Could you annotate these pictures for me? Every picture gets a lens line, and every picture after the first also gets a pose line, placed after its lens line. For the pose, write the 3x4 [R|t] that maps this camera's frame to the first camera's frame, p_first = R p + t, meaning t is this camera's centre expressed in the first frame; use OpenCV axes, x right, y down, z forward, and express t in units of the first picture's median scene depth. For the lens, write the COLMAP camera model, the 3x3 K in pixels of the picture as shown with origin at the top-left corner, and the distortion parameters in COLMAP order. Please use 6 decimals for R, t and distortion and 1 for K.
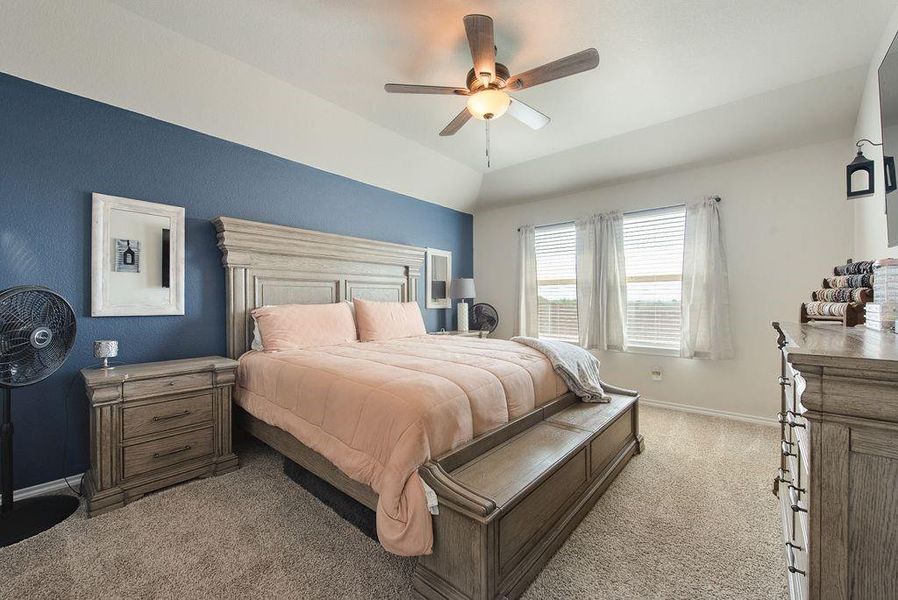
lens RADIAL K [[351.4, 0, 457.2], [0, 351.4, 302.6], [0, 0, 1]] dist [-0.019949, -0.000147]
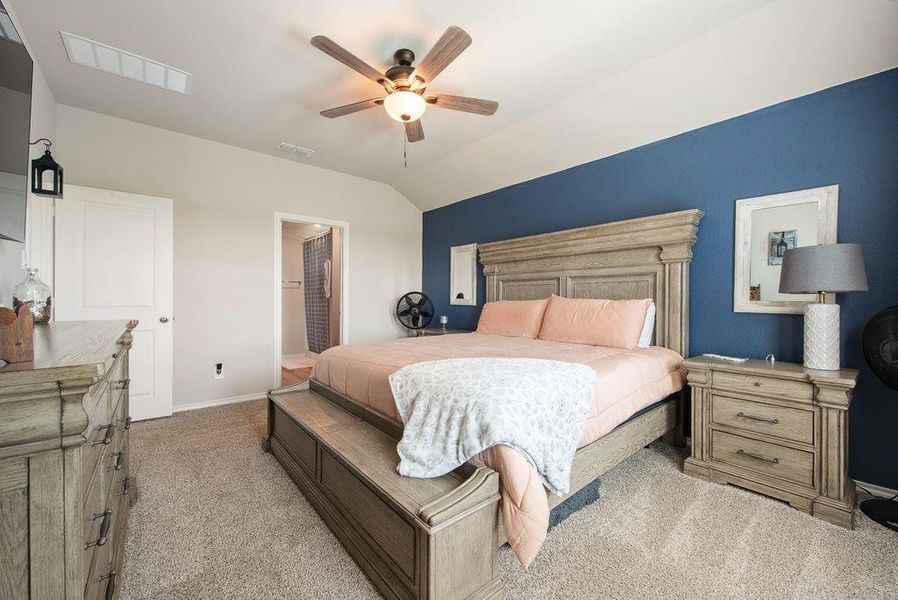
lens RADIAL K [[355.8, 0, 444.8], [0, 355.8, 303.6], [0, 0, 1]] dist [-0.002059, -0.000349]
pose [[-0.180009, 0.017043, -0.983517, 0.531408], [-0.005096, 0.999820, 0.018259, -0.003536], [0.983652, 0.008299, -0.179890, 0.632393]]
